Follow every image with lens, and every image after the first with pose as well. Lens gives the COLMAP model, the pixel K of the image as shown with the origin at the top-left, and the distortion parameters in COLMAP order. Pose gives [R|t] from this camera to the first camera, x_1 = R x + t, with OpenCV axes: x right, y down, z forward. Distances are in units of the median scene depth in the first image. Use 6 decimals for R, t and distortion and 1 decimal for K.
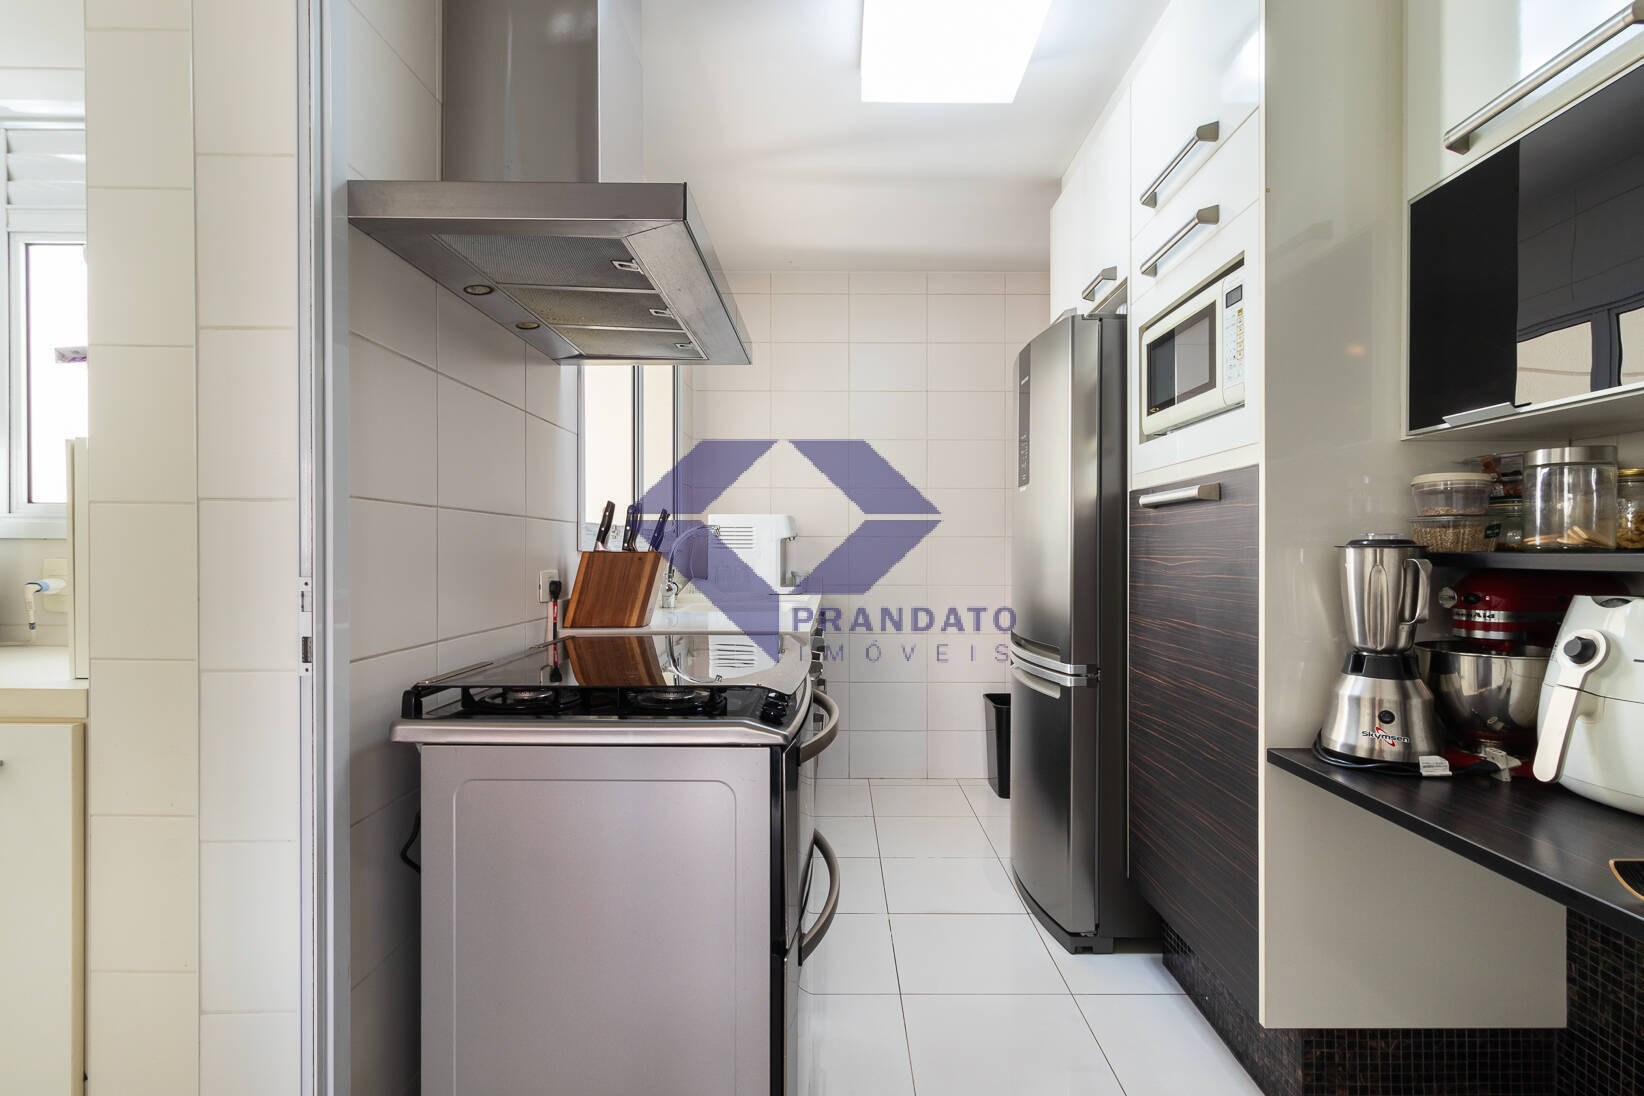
lens RADIAL K [[774.3, 0, 837.6], [0, 774.3, 557.5], [0, 0, 1]] dist [0.001611, 0.002581]
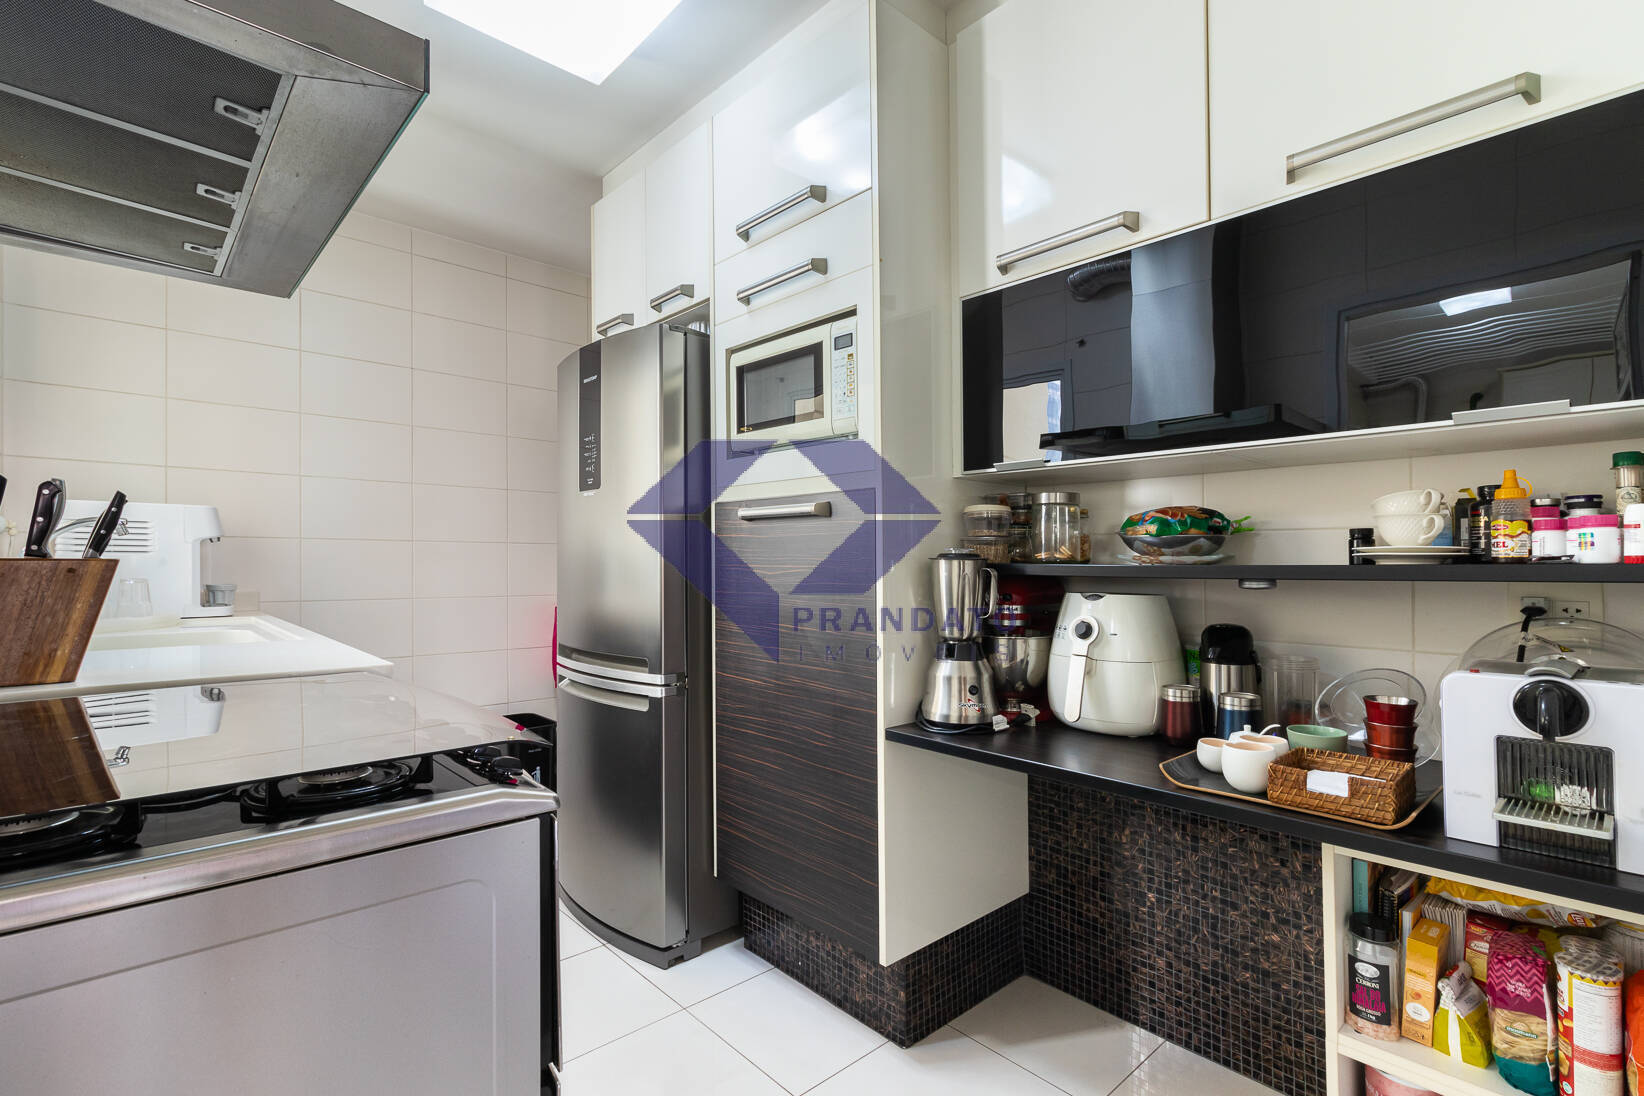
lens RADIAL K [[774.3, 0, 834.9], [0, 774.3, 551.4], [0, 0, 1]] dist [0.001611, 0.002581]
pose [[0.733800, 0.012186, 0.679256, -0.308672], [-0.000428, 0.999847, -0.017475, -0.003471], [-0.679365, 0.012532, 0.733693, 0.179692]]
